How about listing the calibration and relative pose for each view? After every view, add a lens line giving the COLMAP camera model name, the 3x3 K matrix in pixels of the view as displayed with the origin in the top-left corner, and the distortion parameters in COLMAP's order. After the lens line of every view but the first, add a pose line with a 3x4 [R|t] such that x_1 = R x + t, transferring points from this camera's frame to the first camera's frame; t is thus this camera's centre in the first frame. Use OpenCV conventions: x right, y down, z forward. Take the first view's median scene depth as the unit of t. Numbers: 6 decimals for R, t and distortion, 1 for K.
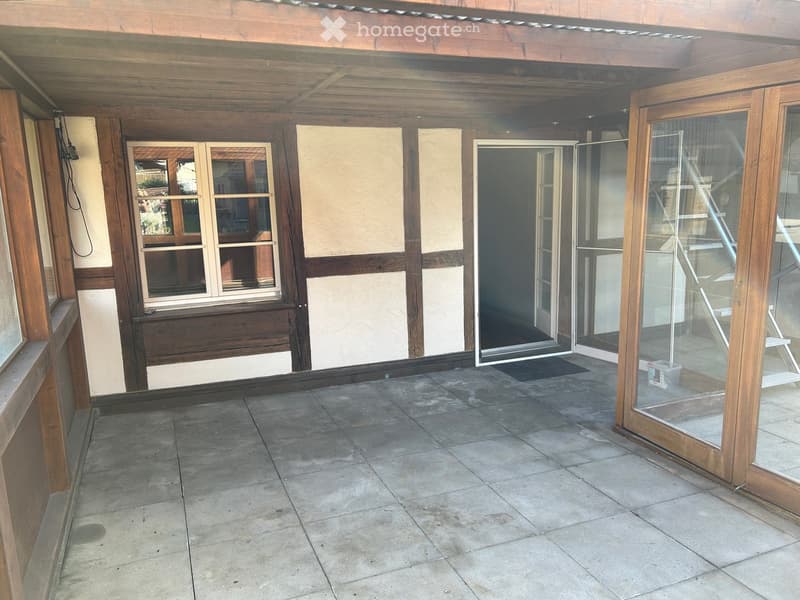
lens RADIAL K [[601.7, 0, 397.9], [0, 601.7, 300.8], [0, 0, 1]] dist [0.032051, -0.002880]
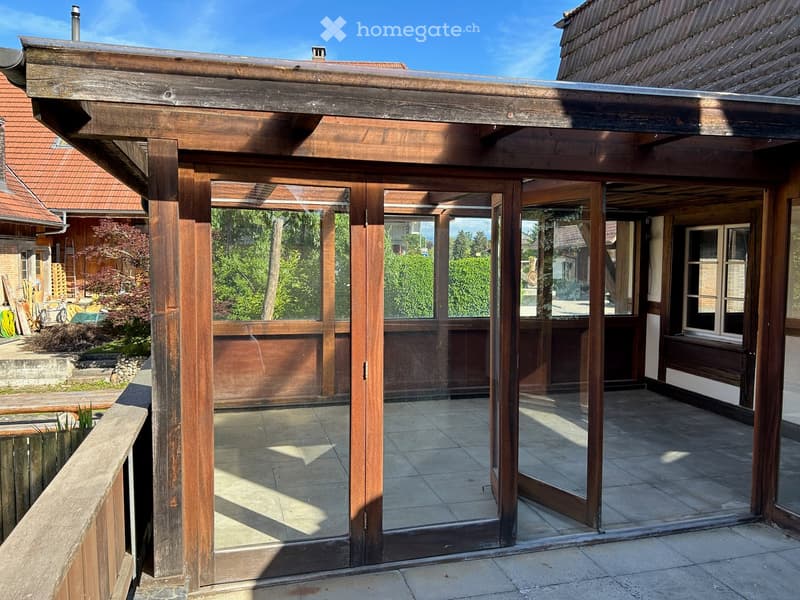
lens RADIAL K [[601.7, 0, 399.0], [0, 601.7, 296.9], [0, 0, 1]] dist [0.032051, -0.002880]
pose [[-0.107932, 0.084938, -0.990523, 1.469363], [-0.188513, 0.976519, 0.104278, -0.126387], [0.976122, 0.197981, -0.089386, 0.513571]]
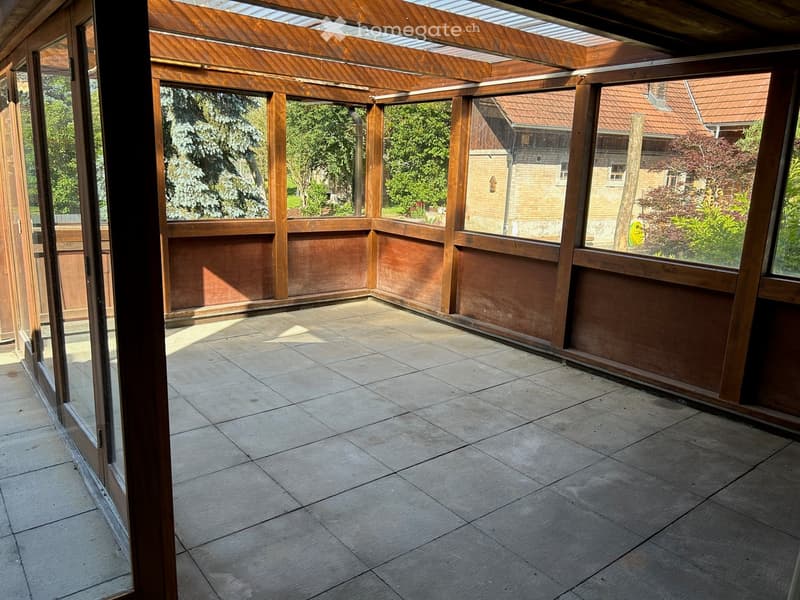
lens RADIAL K [[601.7, 0, 400.4], [0, 601.7, 303.5], [0, 0, 1]] dist [0.032051, -0.002880]
pose [[-0.961792, 0.052658, -0.268670, 0.333930], [-0.060635, 0.915989, 0.396595, -0.260442], [0.266982, 0.397732, -0.877798, 1.536576]]
